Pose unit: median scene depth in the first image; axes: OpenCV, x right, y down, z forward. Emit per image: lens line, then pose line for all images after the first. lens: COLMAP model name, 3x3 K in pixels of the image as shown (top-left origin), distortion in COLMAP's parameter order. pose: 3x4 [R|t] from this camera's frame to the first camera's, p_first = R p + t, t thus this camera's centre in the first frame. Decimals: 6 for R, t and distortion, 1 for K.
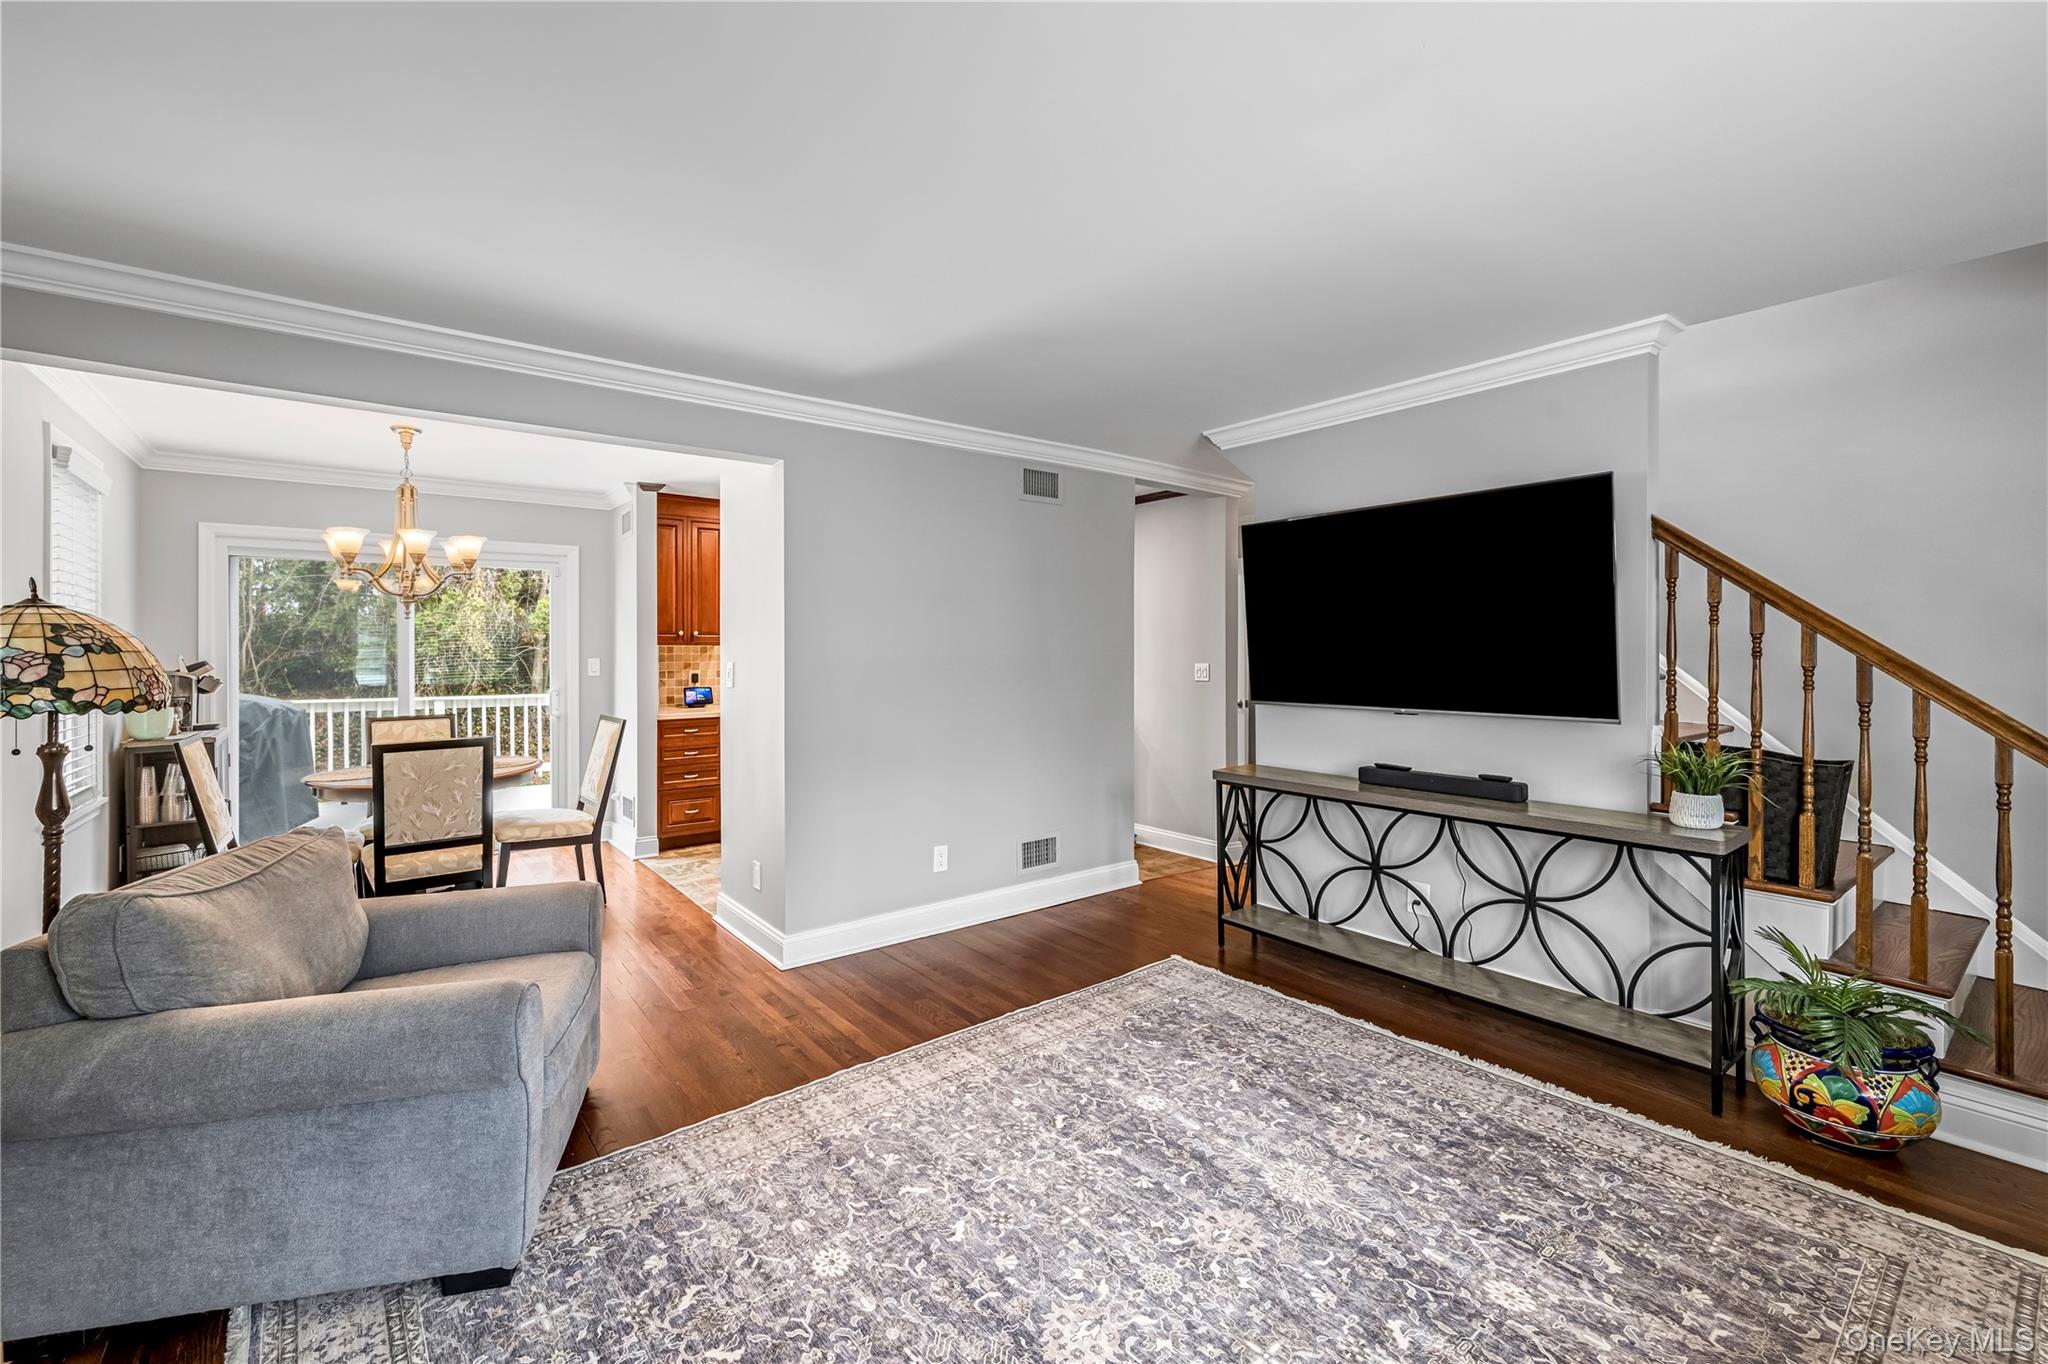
lens RADIAL K [[857.1, 0, 958.6], [0, 857.1, 615.4], [0, 0, 1]] dist [0.001200, 0.000499]
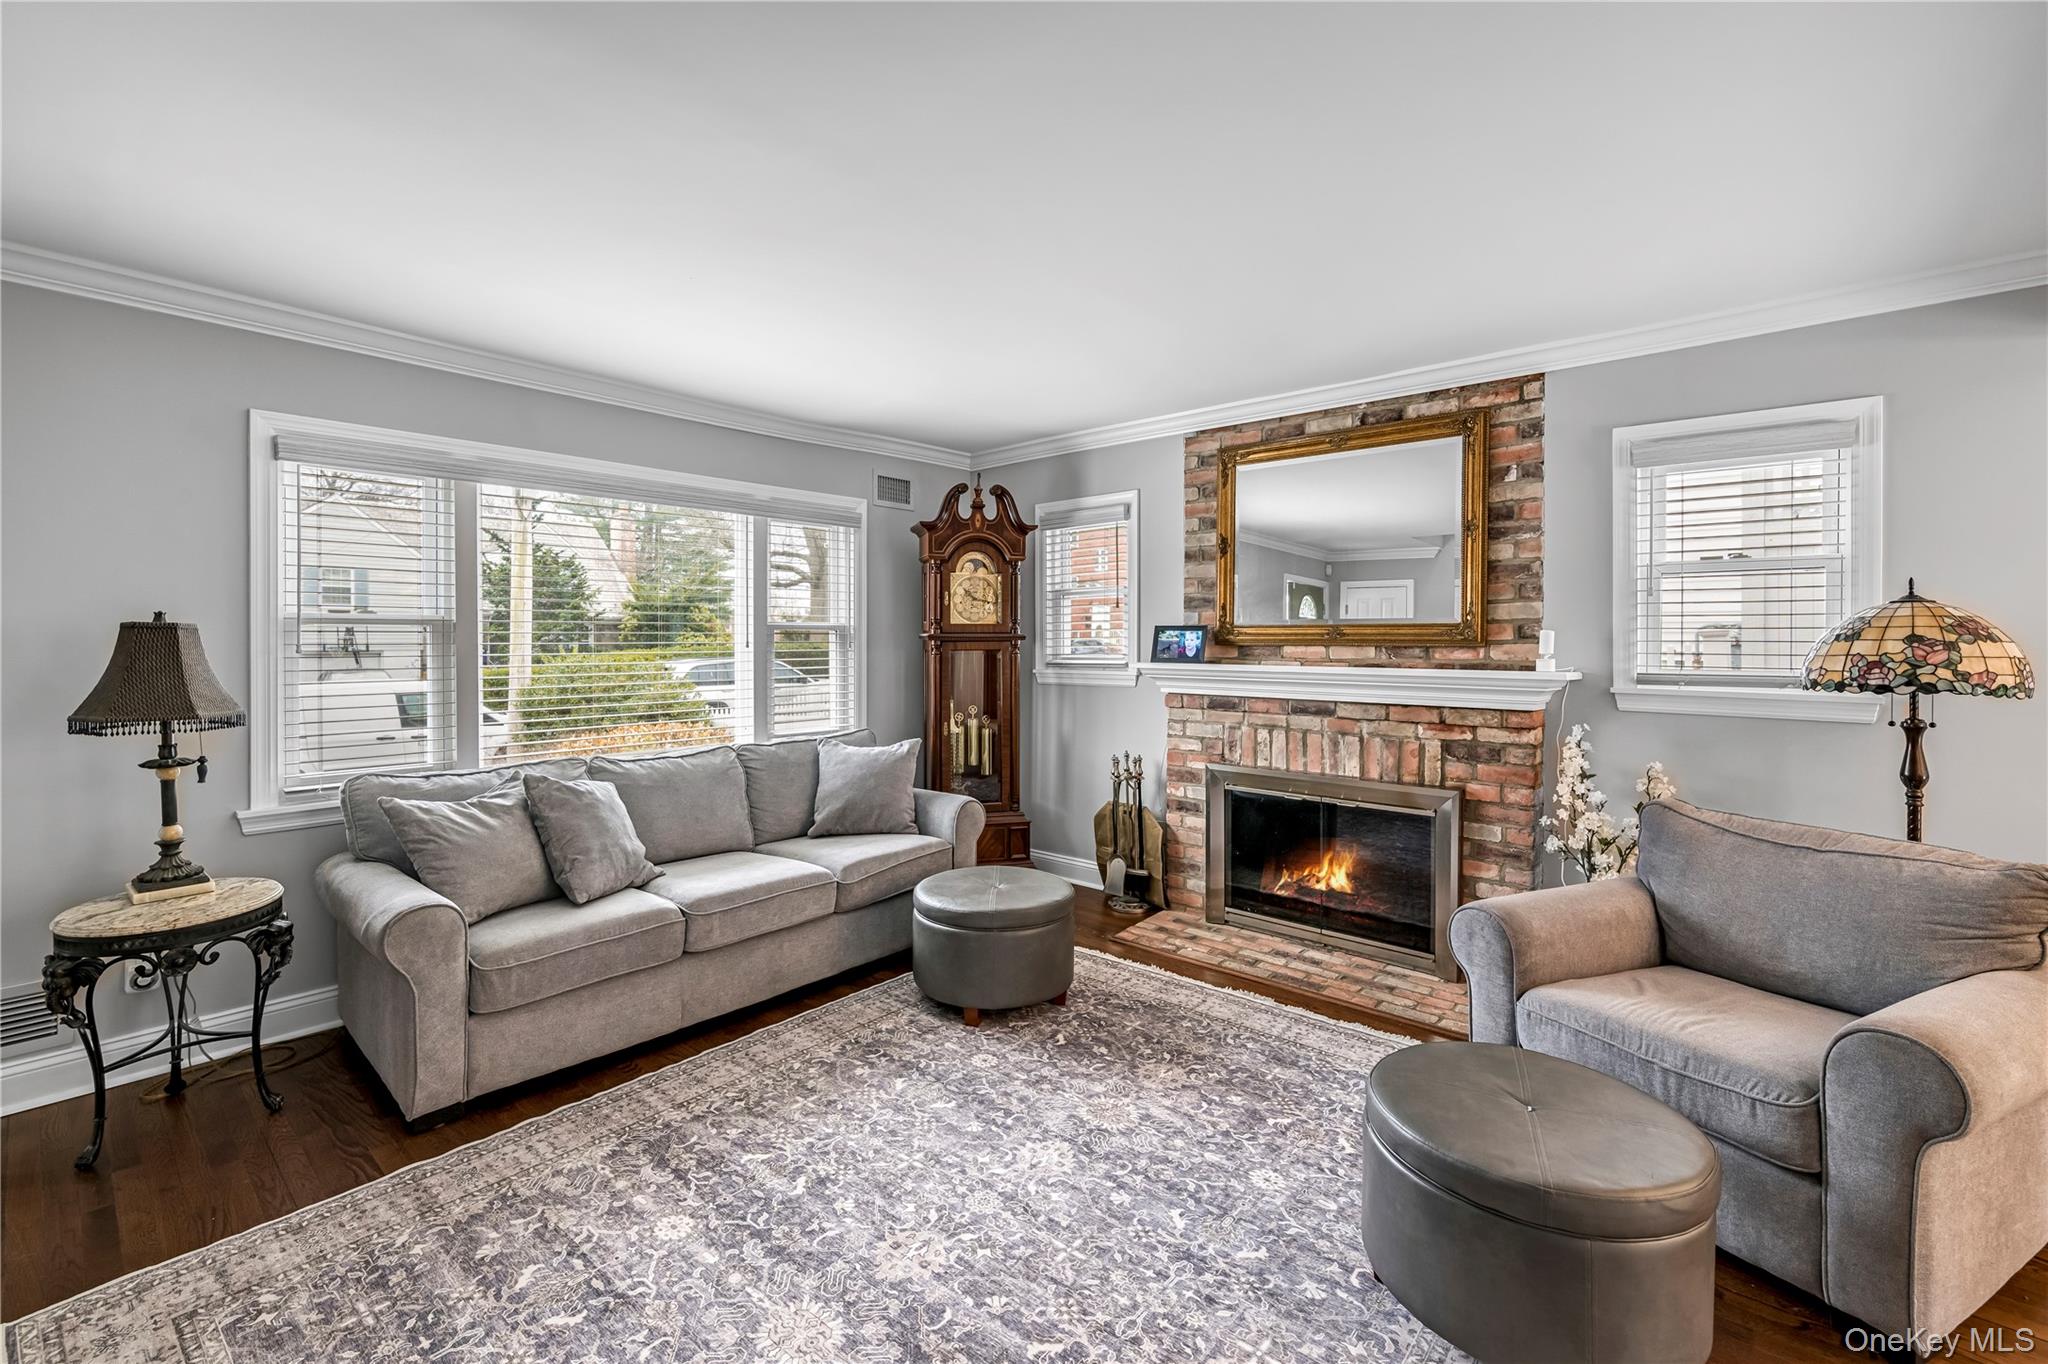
lens RADIAL K [[866.8, 0, 1032.9], [0, 866.8, 654.3], [0, 0, 1]] dist [0.001778, -0.000782]
pose [[-0.970007, 0.006763, -0.242985, 0.327677], [0.012781, 0.999649, -0.023198, 0.063105], [0.242742, -0.025608, -0.969753, 1.576762]]
